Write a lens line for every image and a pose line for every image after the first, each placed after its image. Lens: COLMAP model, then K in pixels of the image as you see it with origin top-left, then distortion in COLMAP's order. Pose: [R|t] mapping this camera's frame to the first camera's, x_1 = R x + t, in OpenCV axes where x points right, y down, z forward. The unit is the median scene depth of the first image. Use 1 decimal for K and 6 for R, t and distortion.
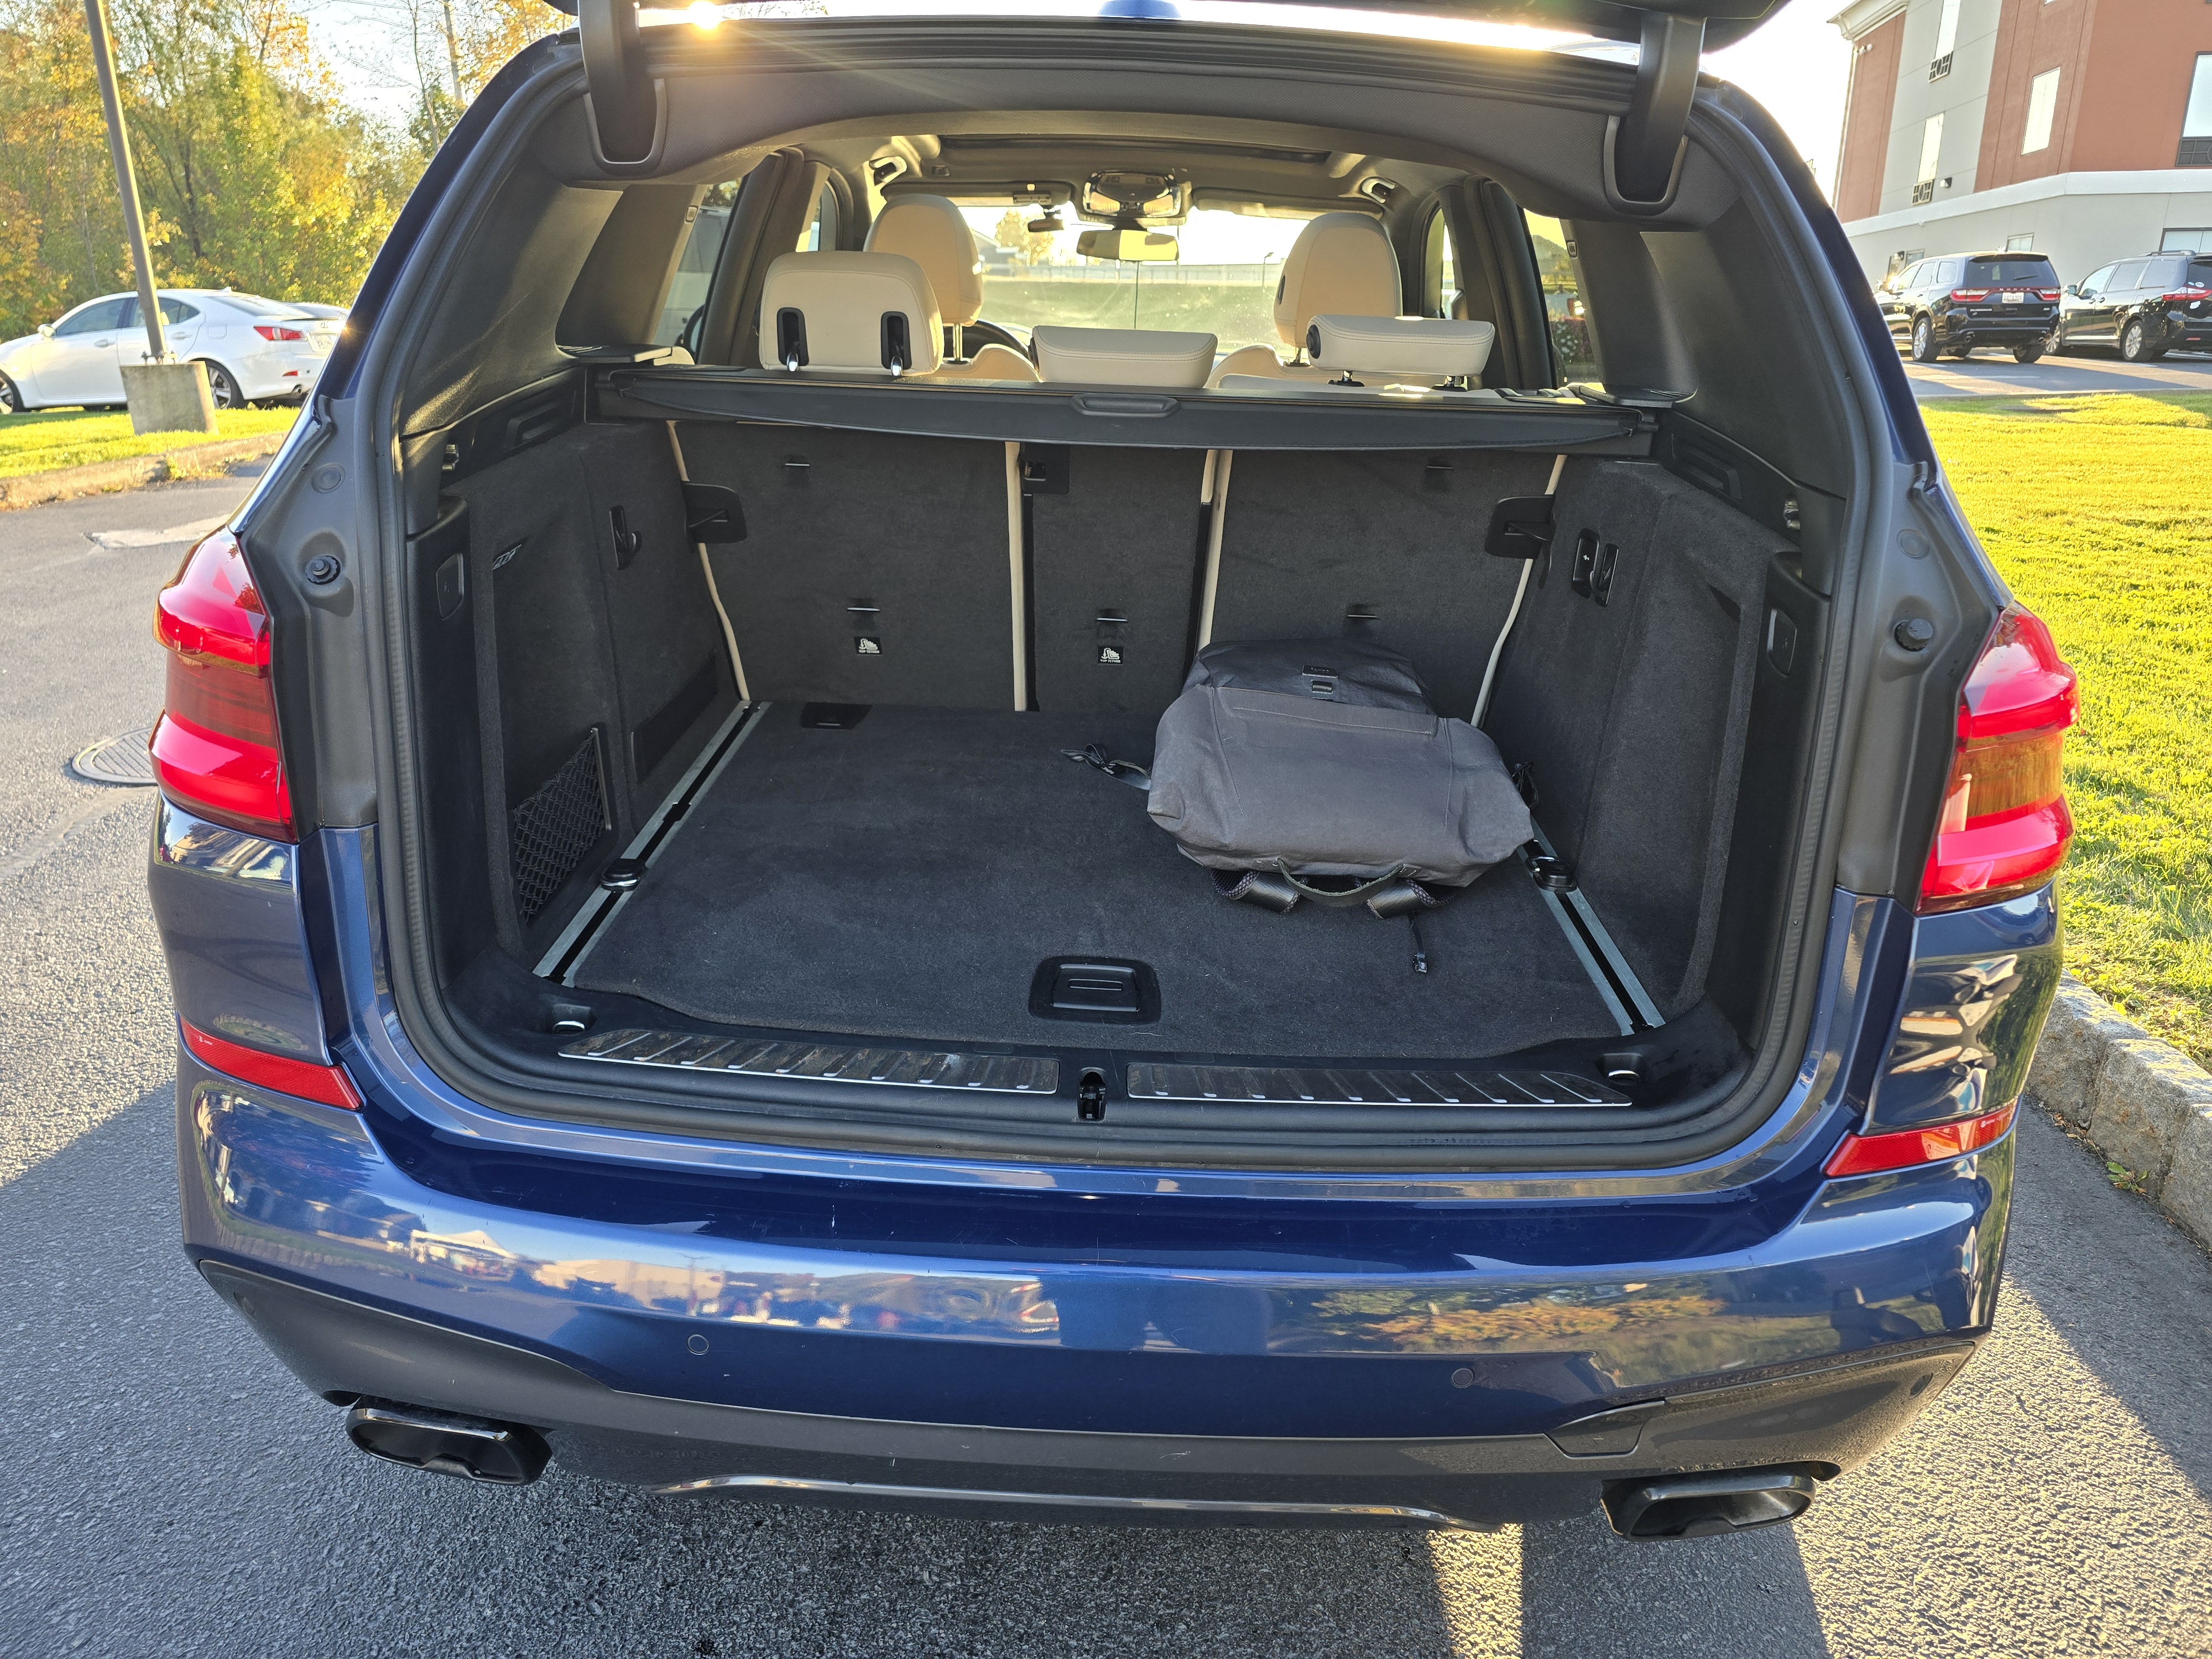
lens RADIAL K [[1483.0, 0, 1106.0], [0, 1483.0, 829.5], [0, 0, 1]] dist [0.028861, -0.037395]
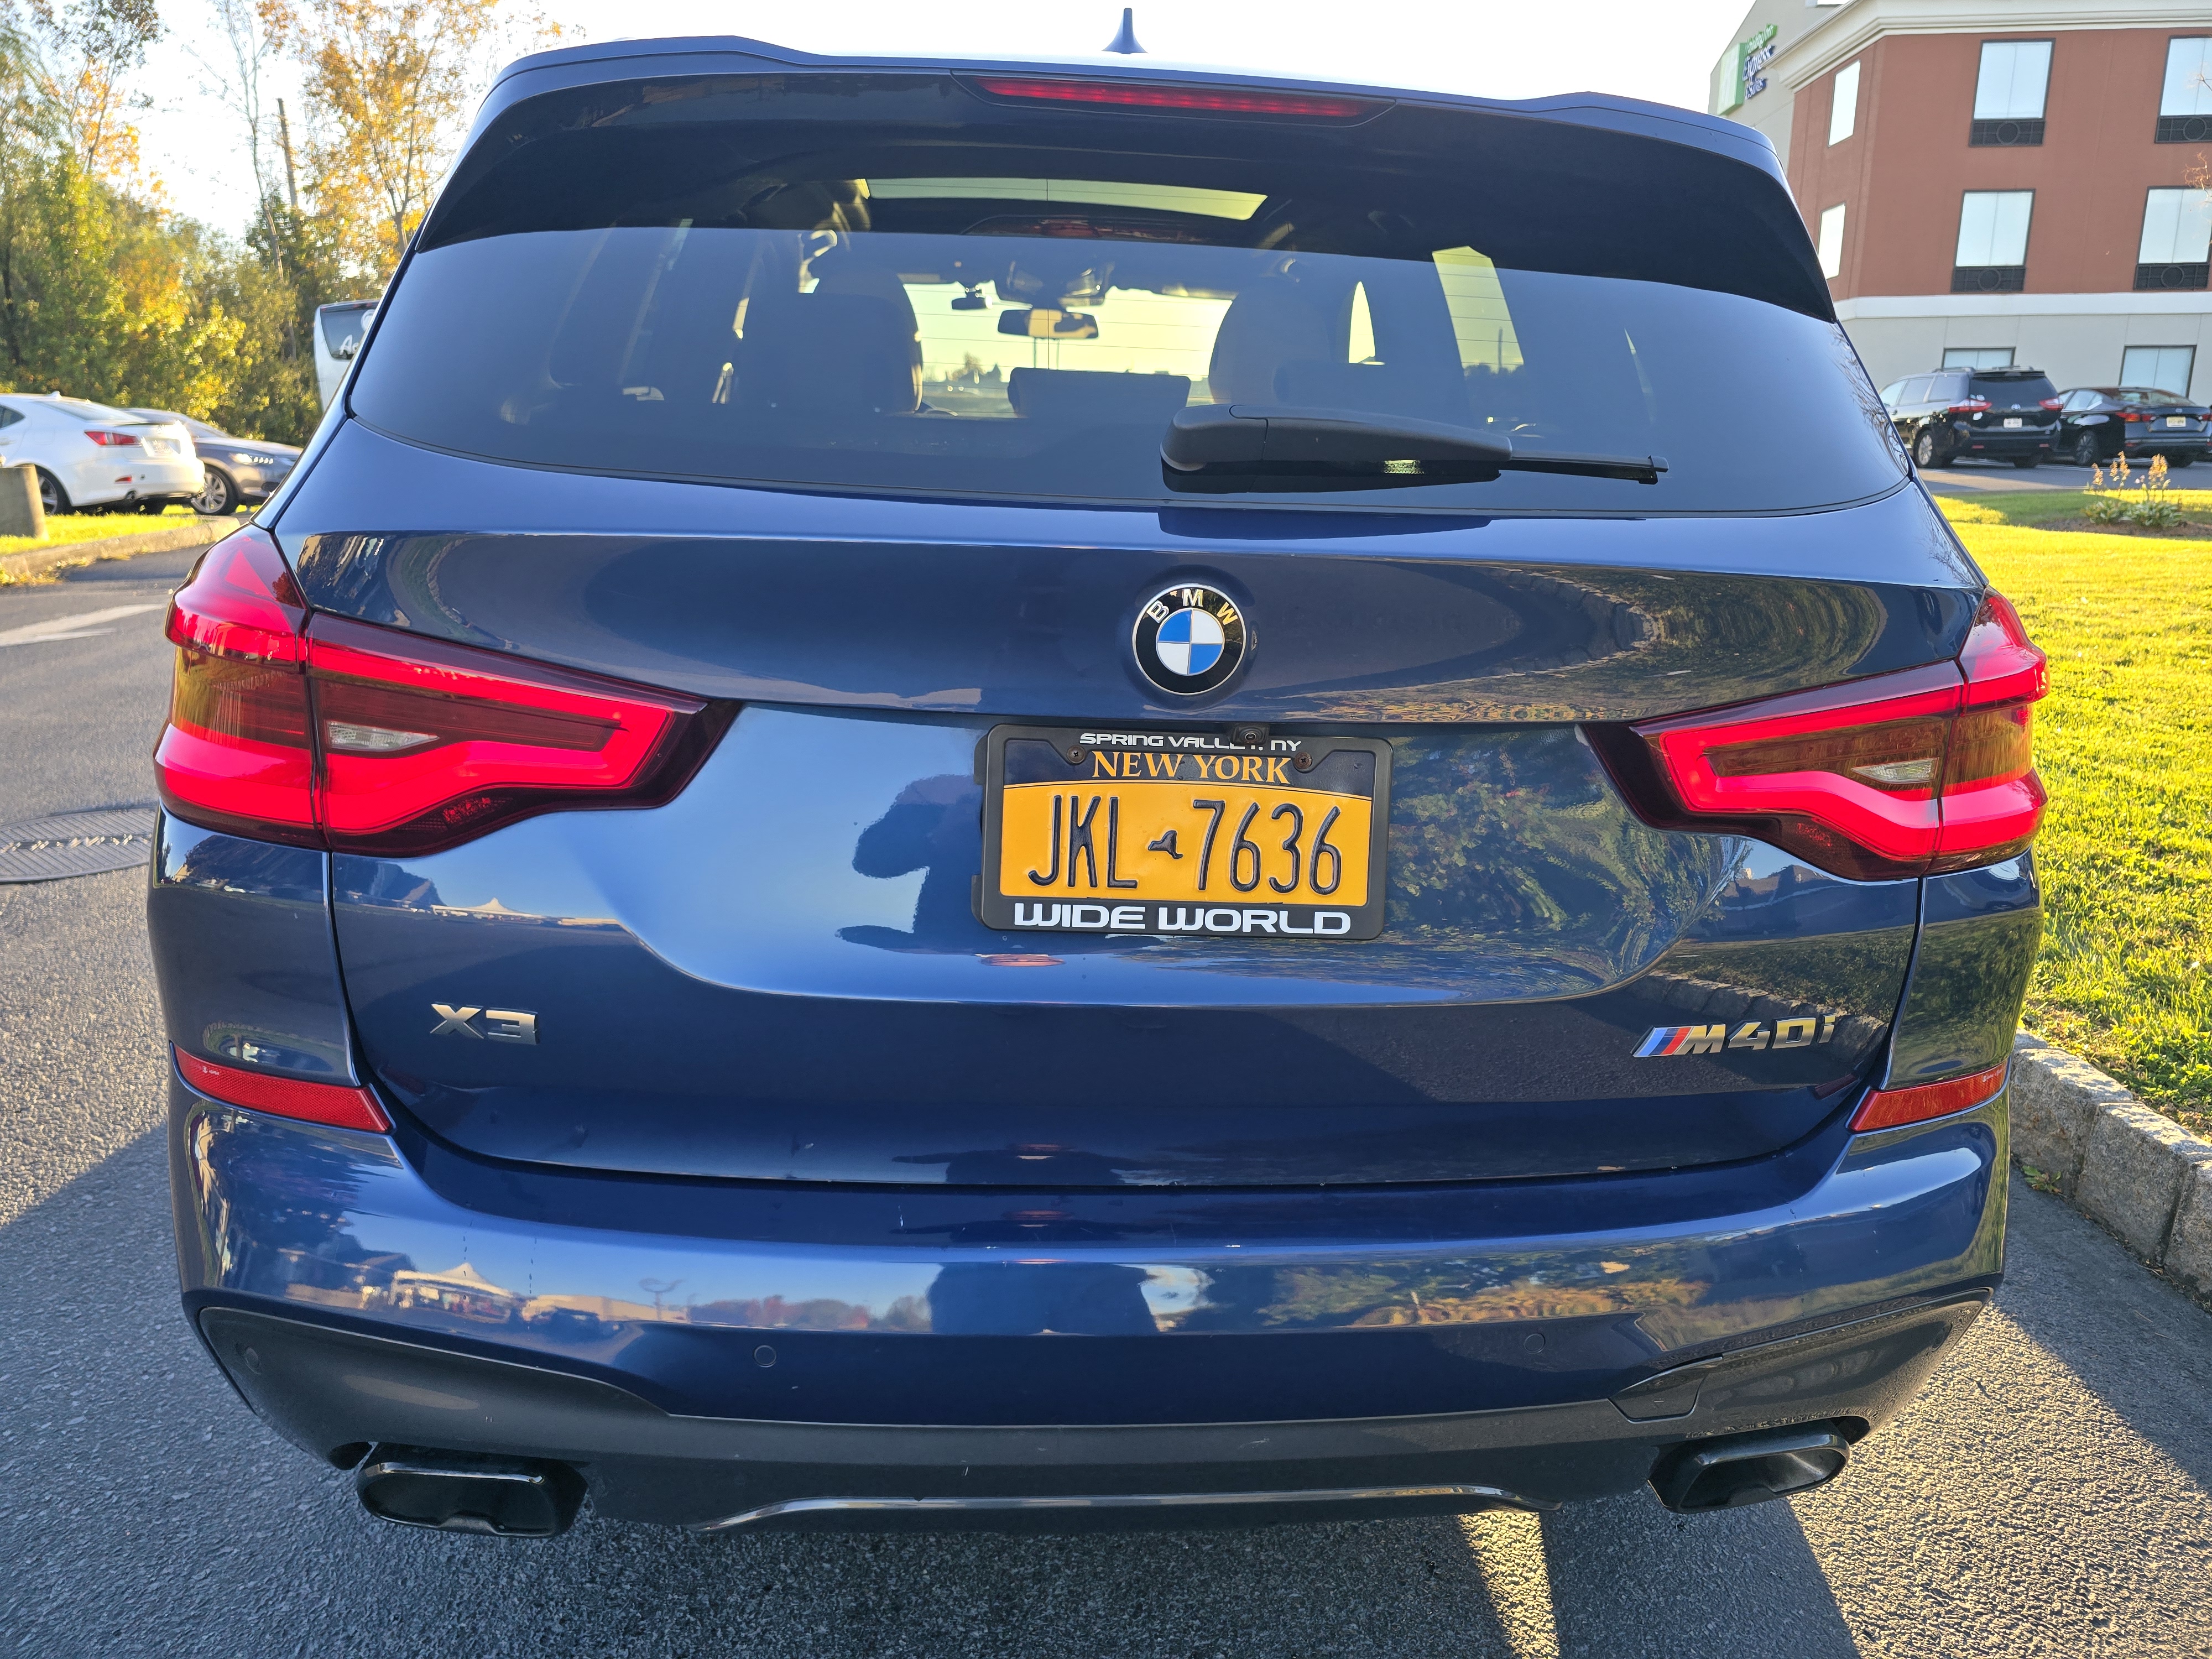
lens RADIAL K [[1487.2, 0, 1113.7], [0, 1487.2, 842.4], [0, 0, 1]] dist [0.027564, -0.038849]
pose [[0.994558, -0.025739, 0.100958, -0.092901], [0.032408, 0.997360, -0.064979, 0.056472], [-0.099019, 0.067897, 0.992766, -0.003426]]
